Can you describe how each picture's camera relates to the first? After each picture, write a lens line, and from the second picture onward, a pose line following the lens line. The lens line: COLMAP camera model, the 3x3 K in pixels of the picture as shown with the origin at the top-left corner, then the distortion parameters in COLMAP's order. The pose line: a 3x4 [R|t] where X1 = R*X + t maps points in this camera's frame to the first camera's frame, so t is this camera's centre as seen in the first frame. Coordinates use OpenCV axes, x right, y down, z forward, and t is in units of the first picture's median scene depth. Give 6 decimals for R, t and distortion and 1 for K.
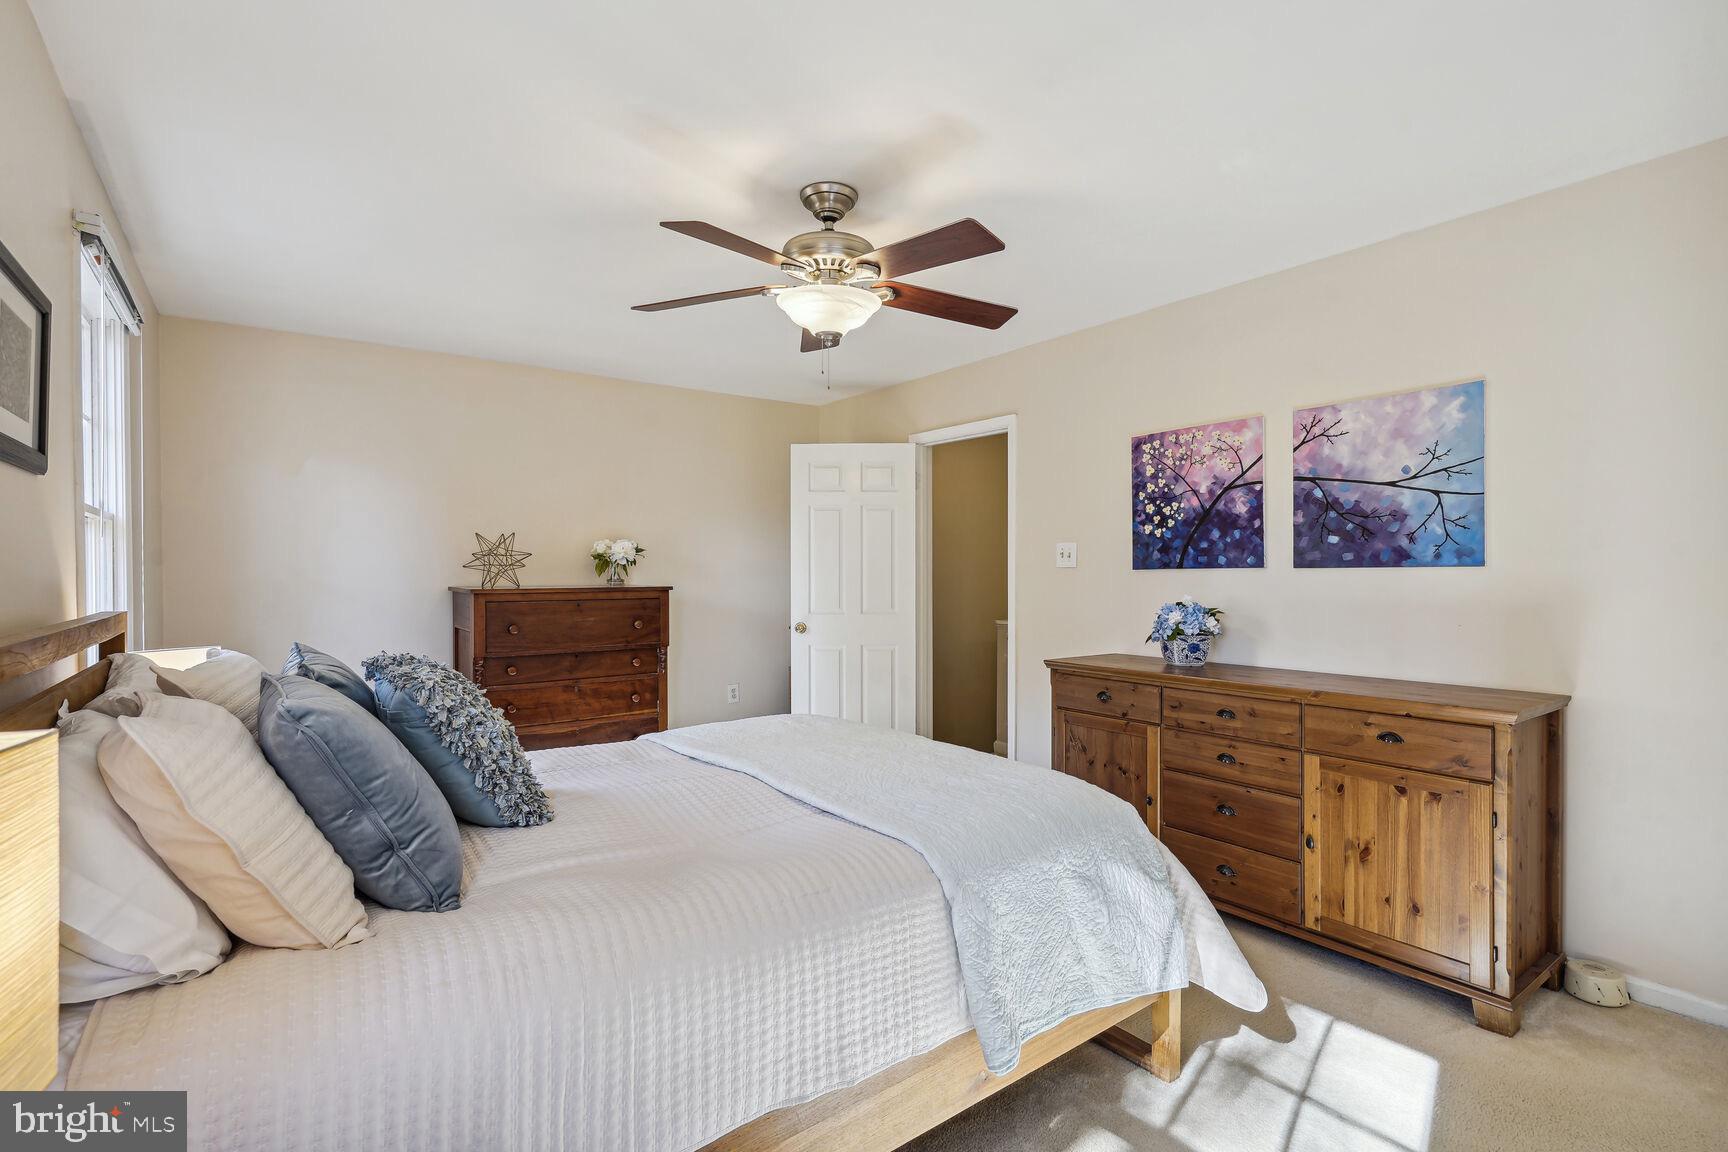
lens RADIAL K [[811.4, 0, 855.7], [0, 811.4, 586.2], [0, 0, 1]] dist [-0.001906, -0.001201]
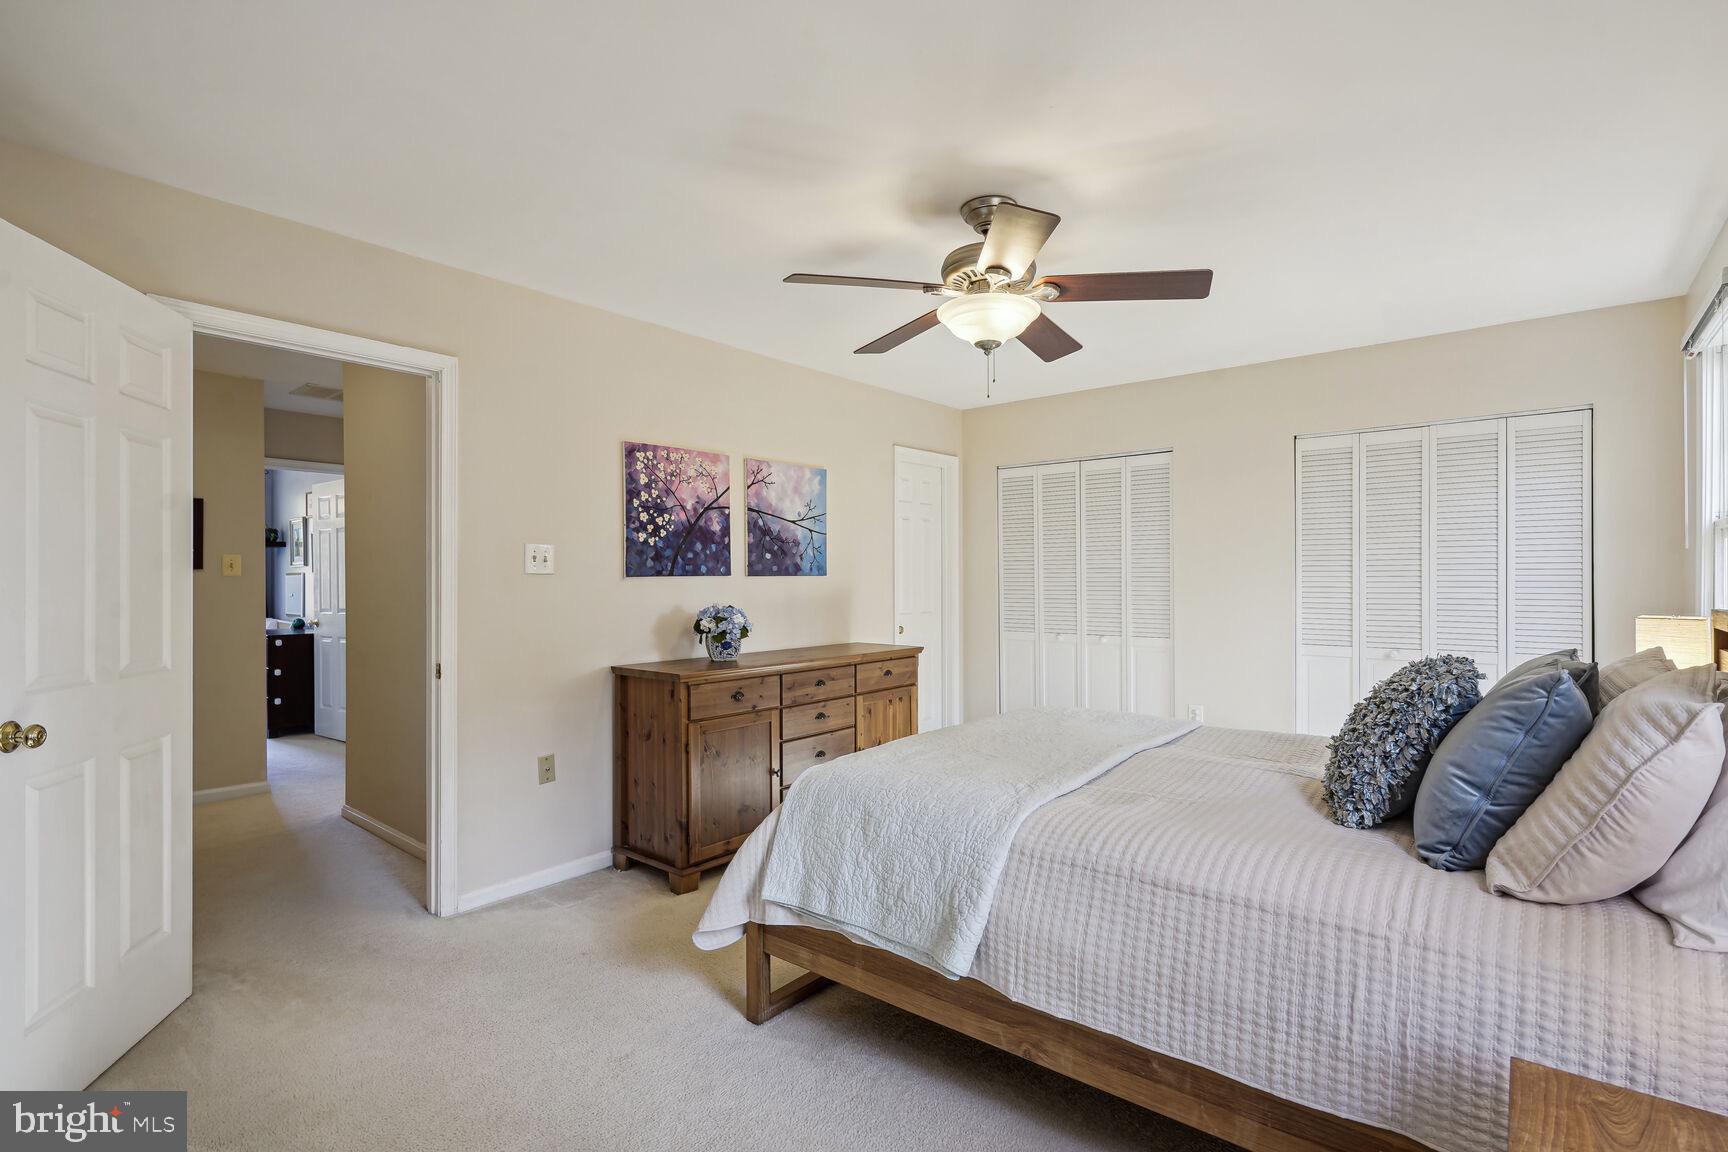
lens RADIAL K [[811.4, 0, 855.7], [0, 811.4, 586.2], [0, 0, 1]] dist [-0.001906, -0.001201]
pose [[-0.237918, -0.007524, 0.971256, -0.737217], [0.019659, 0.999728, 0.012561, -0.017772], [-0.971086, 0.022082, -0.237705, 1.061429]]
